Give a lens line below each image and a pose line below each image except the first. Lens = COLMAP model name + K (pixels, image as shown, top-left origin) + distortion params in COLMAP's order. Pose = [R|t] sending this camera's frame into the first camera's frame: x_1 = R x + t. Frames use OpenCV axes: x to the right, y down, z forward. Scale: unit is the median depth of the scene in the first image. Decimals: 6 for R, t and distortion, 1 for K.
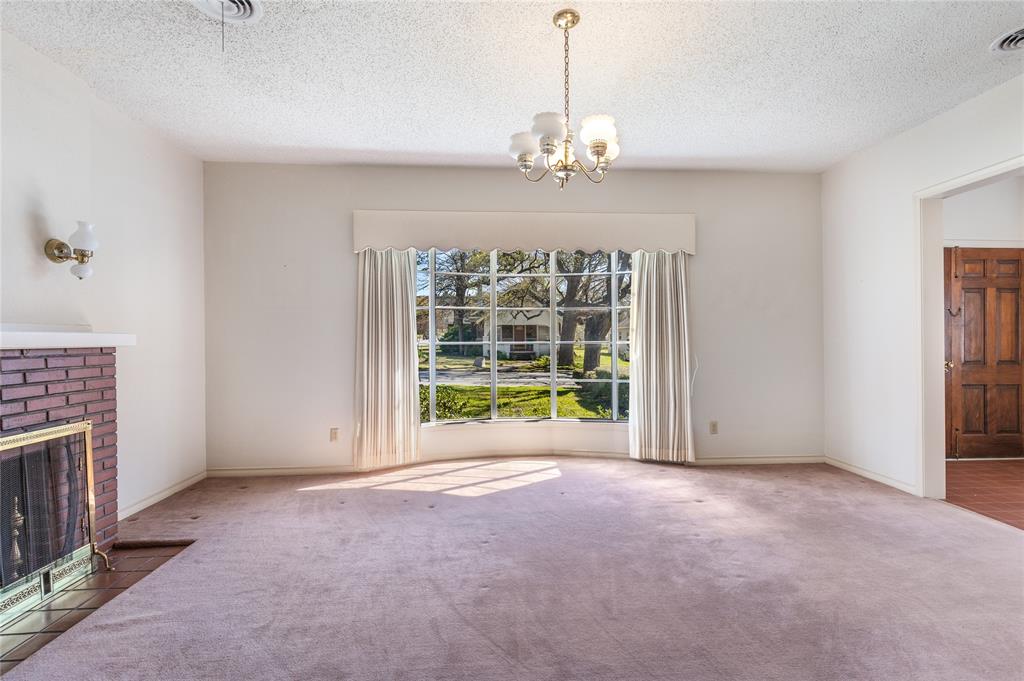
lens RADIAL K [[450.7, 0, 512.0], [0, 450.7, 340.5], [0, 0, 1]] dist [-0.001729, -0.000309]
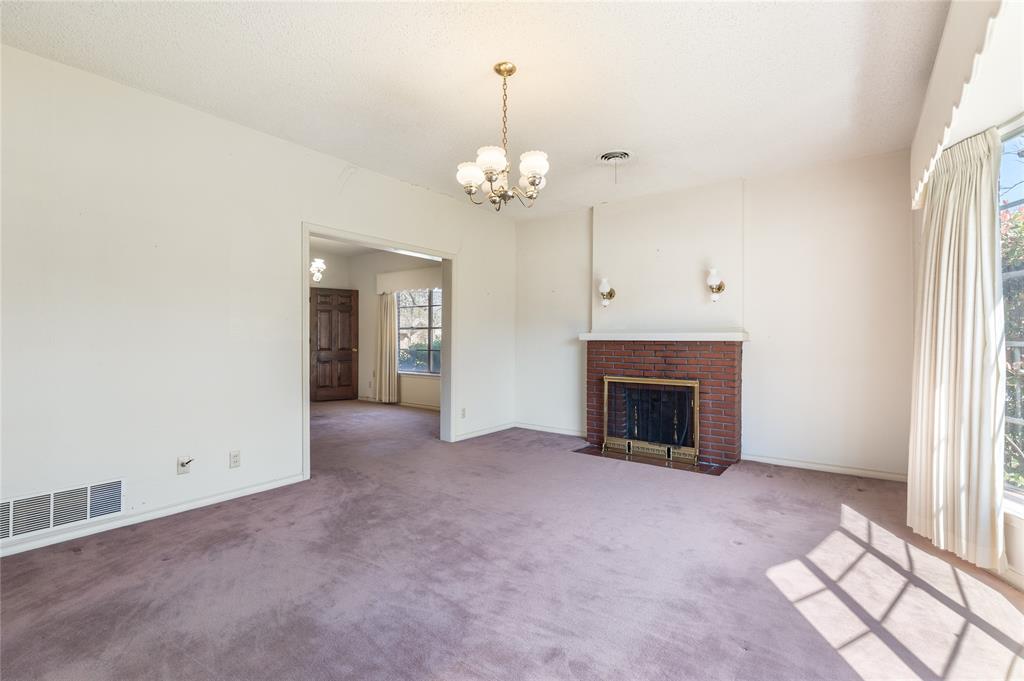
lens RADIAL K [[450.7, 0, 512.0], [0, 450.7, 340.5], [0, 0, 1]] dist [-0.001729, -0.000309]
pose [[-0.647292, 0.007586, -0.762205, 0.621451], [0.006172, 0.999970, 0.004711, 0.000246], [0.762217, -0.001655, -0.647319, 1.081463]]
